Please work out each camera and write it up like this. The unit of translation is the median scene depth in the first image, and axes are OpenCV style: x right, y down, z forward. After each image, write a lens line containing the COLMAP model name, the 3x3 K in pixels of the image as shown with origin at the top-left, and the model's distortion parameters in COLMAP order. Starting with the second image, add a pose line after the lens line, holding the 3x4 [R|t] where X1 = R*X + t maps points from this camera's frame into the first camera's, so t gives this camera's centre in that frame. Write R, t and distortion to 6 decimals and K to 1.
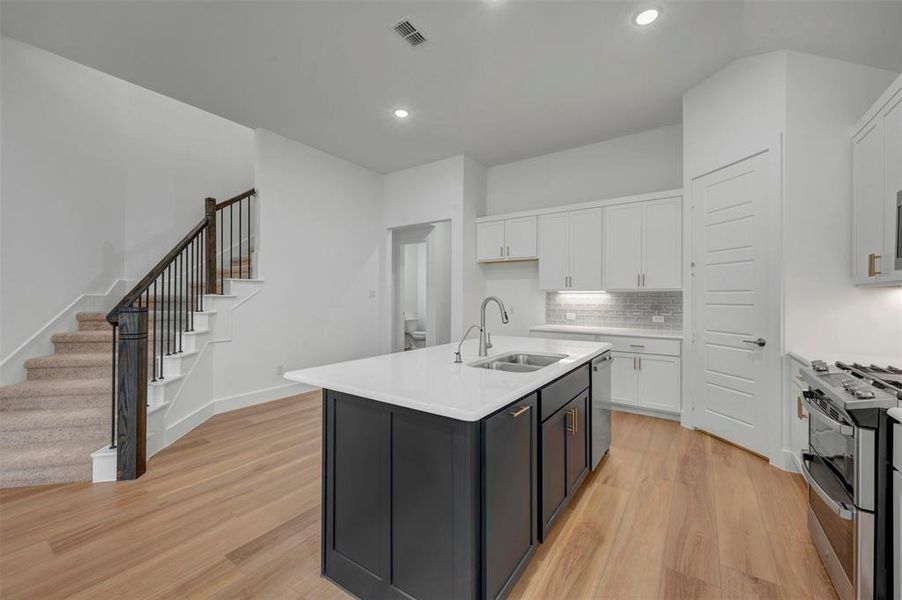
lens RADIAL K [[357.7, 0, 456.6], [0, 357.7, 295.8], [0, 0, 1]] dist [-0.001075, -0.000010]
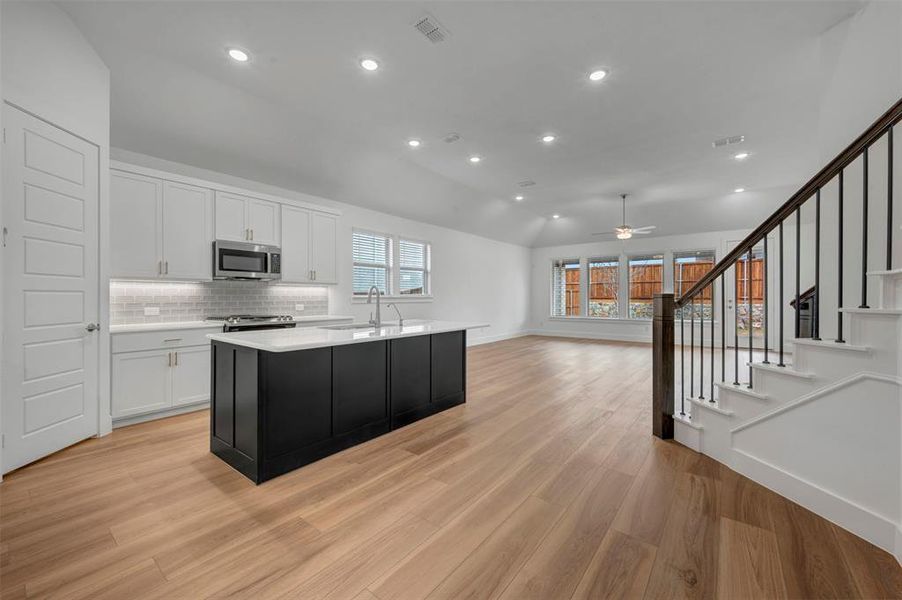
lens RADIAL K [[357.7, 0, 457.4], [0, 357.7, 297.5], [0, 0, 1]] dist [-0.001075, -0.000010]
pose [[-0.998669, -0.003519, 0.051448, -0.244670], [-0.003678, 0.999989, -0.003008, 0.040855], [-0.051437, -0.003193, -0.998671, 1.901183]]
